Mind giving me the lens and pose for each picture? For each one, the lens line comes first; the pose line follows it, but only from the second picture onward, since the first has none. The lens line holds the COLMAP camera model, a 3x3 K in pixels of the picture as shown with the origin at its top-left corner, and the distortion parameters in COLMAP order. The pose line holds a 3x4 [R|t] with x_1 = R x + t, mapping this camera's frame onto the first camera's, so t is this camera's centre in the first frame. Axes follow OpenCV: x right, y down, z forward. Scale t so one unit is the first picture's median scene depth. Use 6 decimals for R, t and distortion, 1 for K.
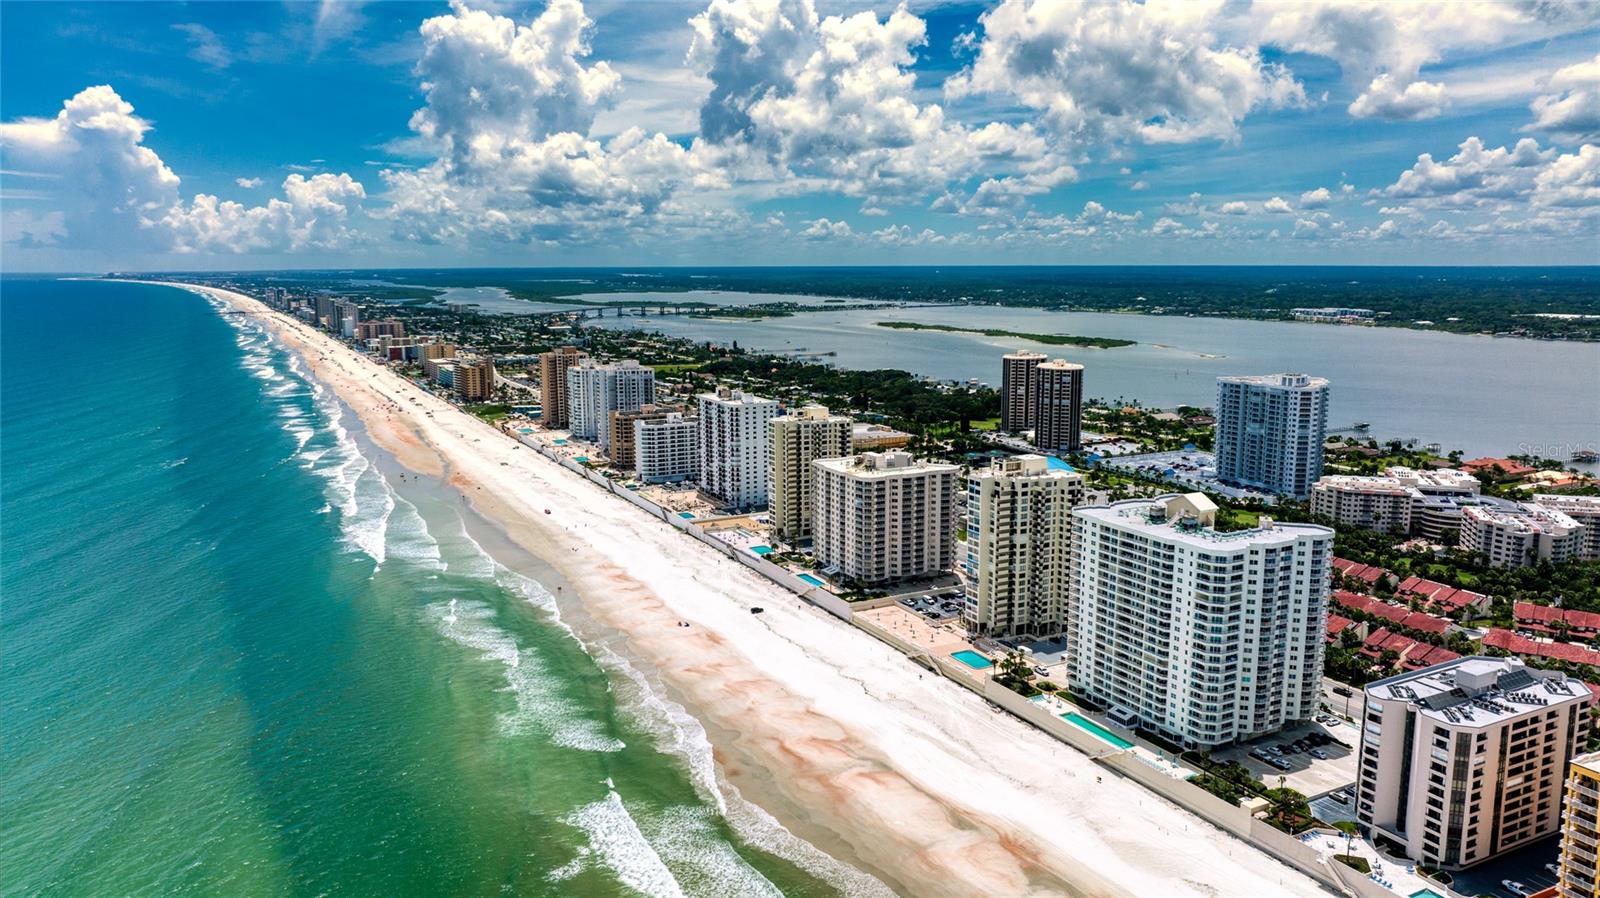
lens RADIAL K [[1130.1, 0, 796.3], [0, 1130.1, 447.9], [0, 0, 1]] dist [-0.034875, 0.038016]
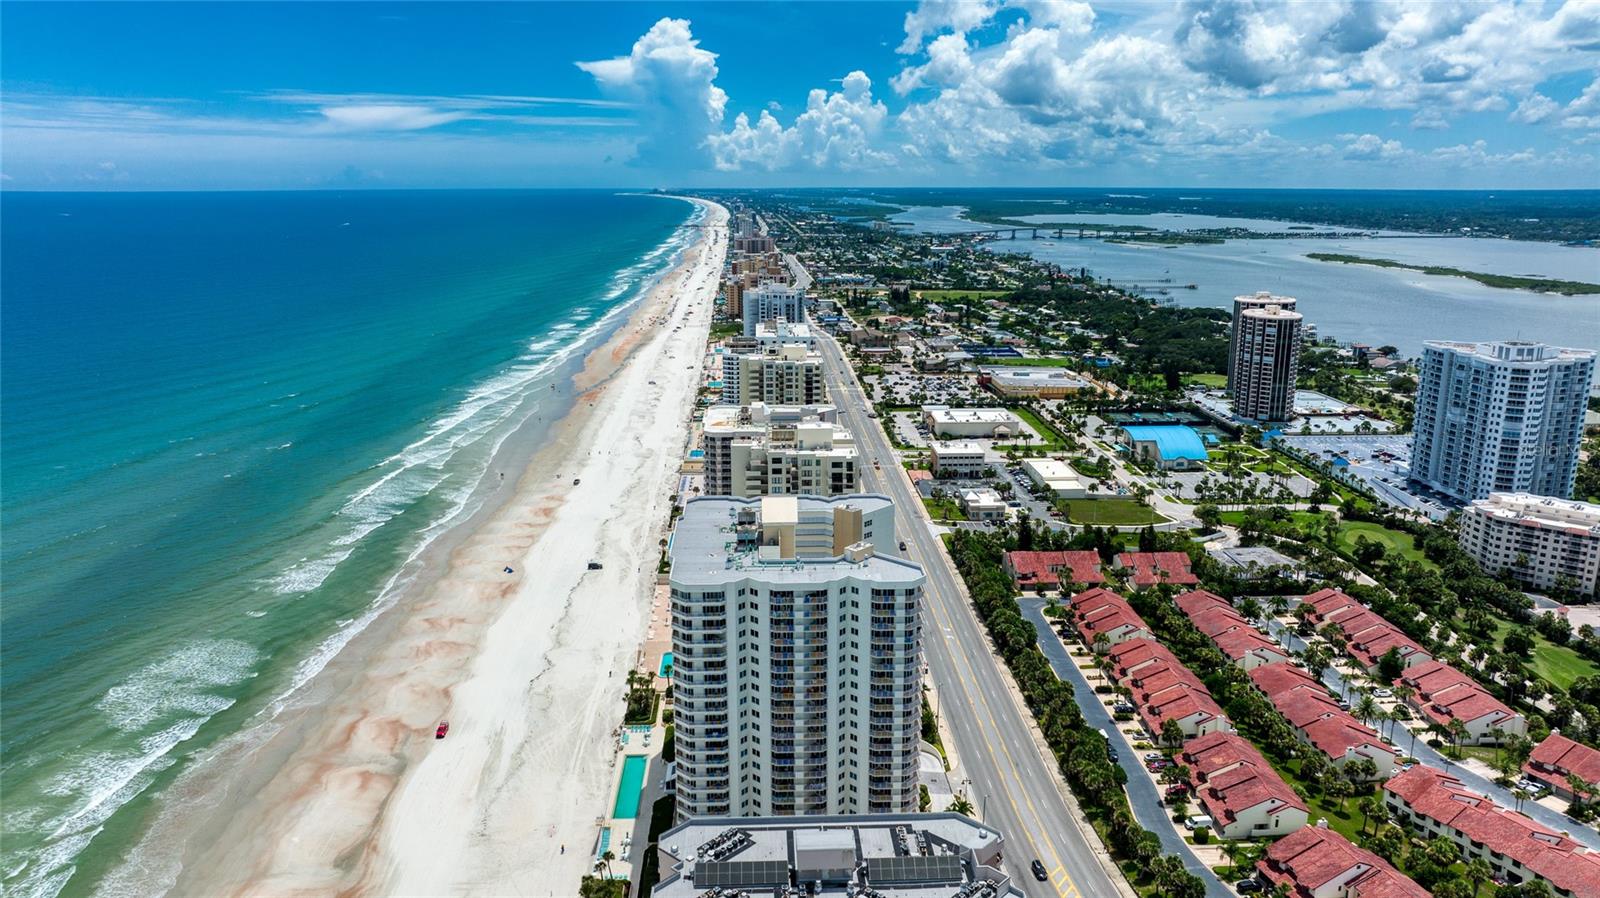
lens RADIAL K [[1130.1, 0, 802.3], [0, 1130.1, 451.4], [0, 0, 1]] dist [-0.034875, 0.038016]
pose [[0.905824, 0.102281, -0.411123, 0.386280], [-0.072650, 0.993546, 0.087108, -0.030951], [0.417379, -0.049036, 0.907409, 0.206915]]
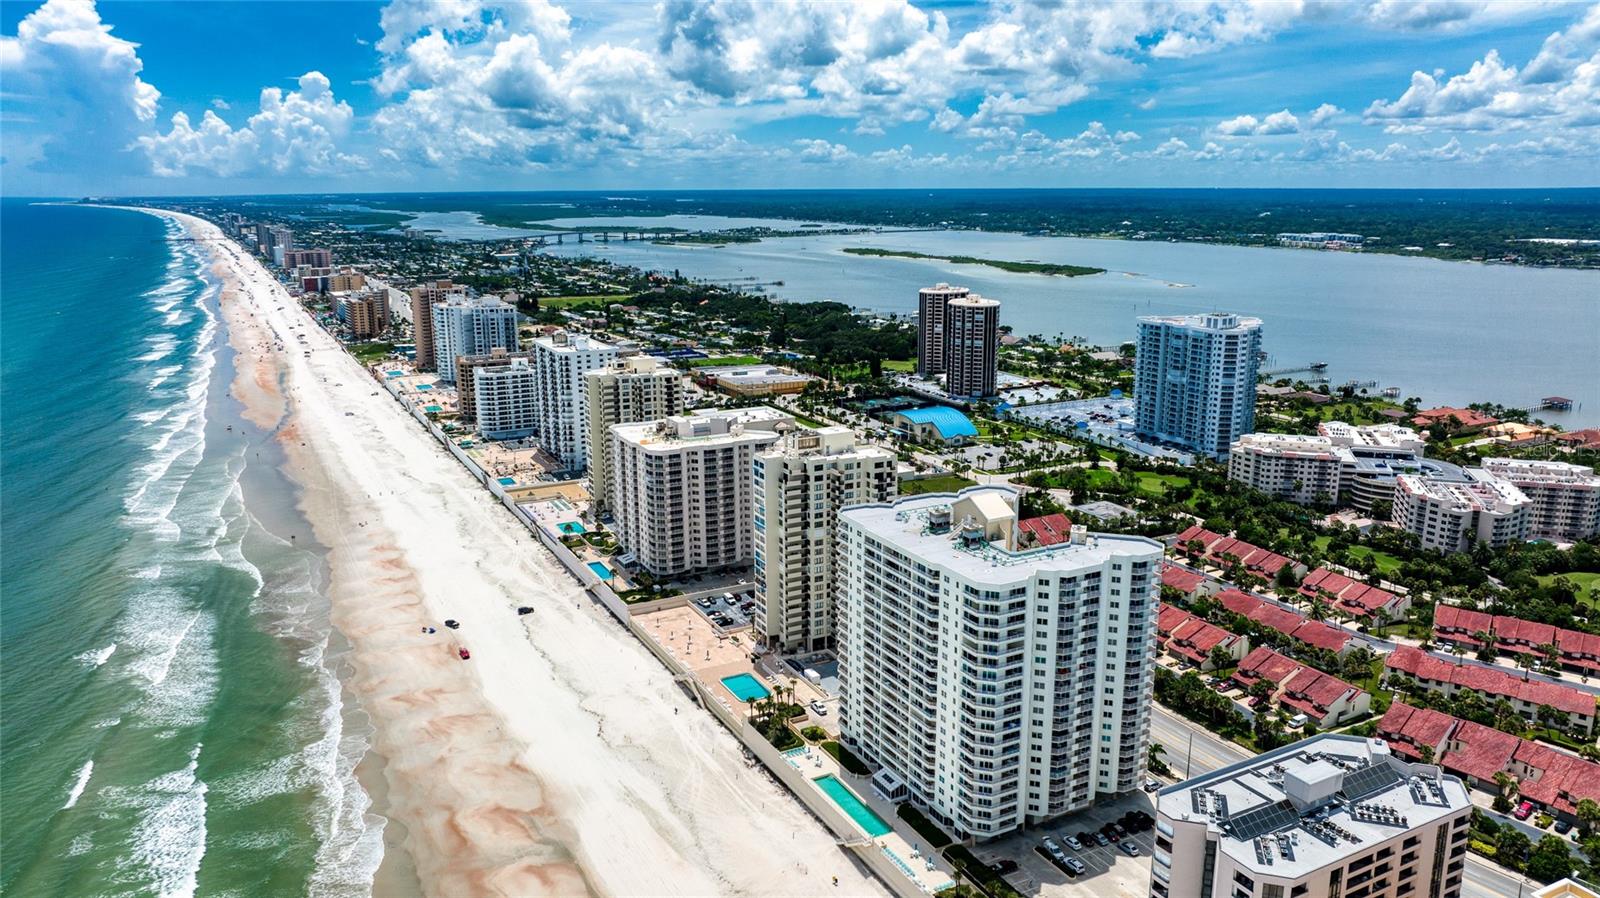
lens RADIAL K [[1130.1, 0, 800.0], [0, 1130.1, 447.6], [0, 0, 1]] dist [-0.034875, 0.038016]
pose [[0.999991, -0.002261, 0.003553, 0.132780], [0.002024, 0.997856, 0.065410, -0.023580], [-0.003693, -0.065402, 0.997852, 0.147017]]
